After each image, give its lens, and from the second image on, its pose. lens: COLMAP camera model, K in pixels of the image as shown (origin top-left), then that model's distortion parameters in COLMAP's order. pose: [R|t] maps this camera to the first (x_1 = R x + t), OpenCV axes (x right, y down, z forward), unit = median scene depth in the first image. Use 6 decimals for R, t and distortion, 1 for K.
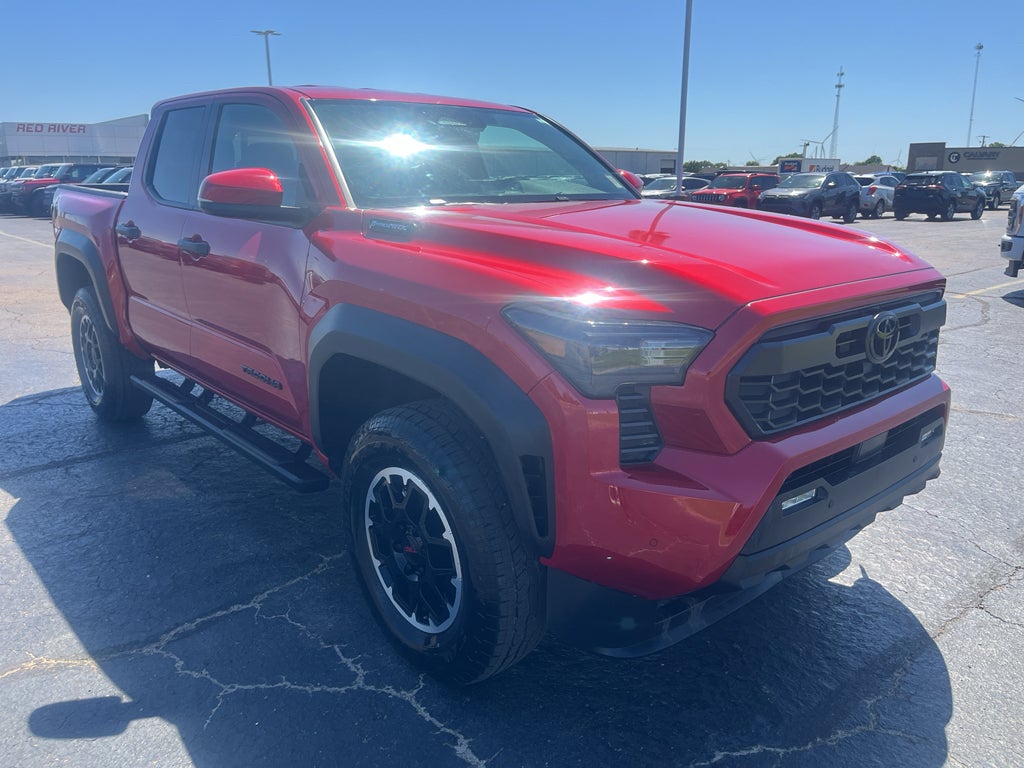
lens RADIAL K [[769.4, 0, 510.7], [0, 769.4, 400.8], [0, 0, 1]] dist [0.074724, -0.099922]
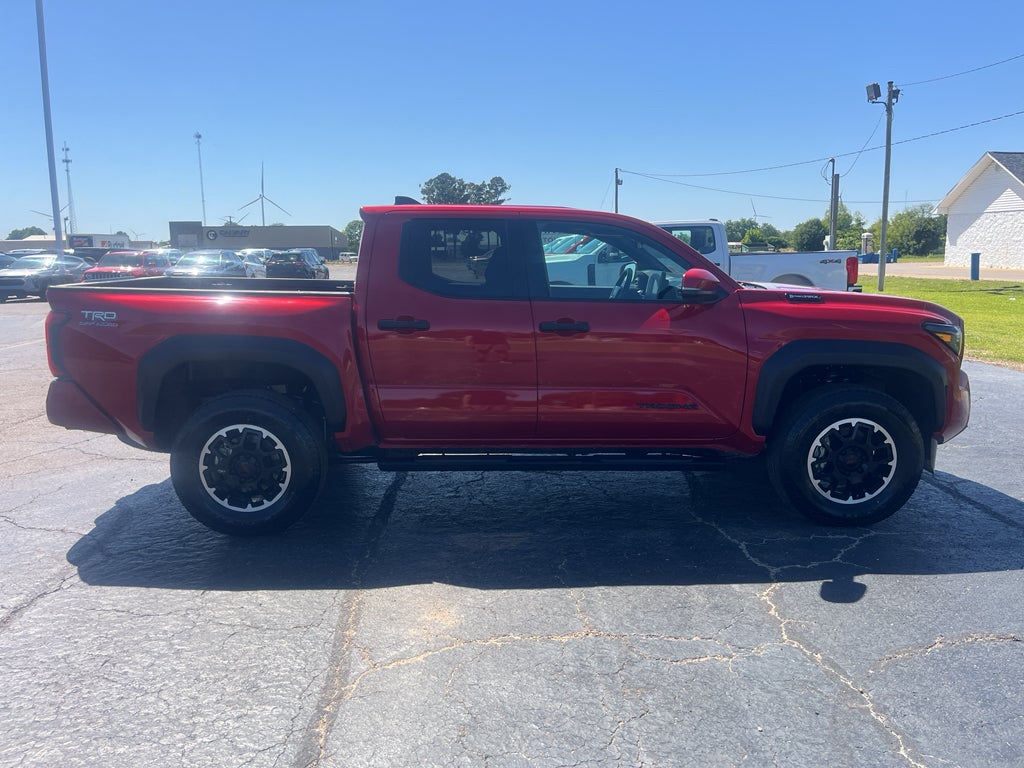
lens RADIAL K [[769.4, 0, 510.7], [0, 769.4, 400.8], [0, 0, 1]] dist [0.074724, -0.099922]
pose [[0.636625, -0.152561, 0.755932, -1.951367], [0.220271, 0.975373, 0.011342, -0.149260], [-0.739046, 0.159289, 0.654552, 0.320277]]
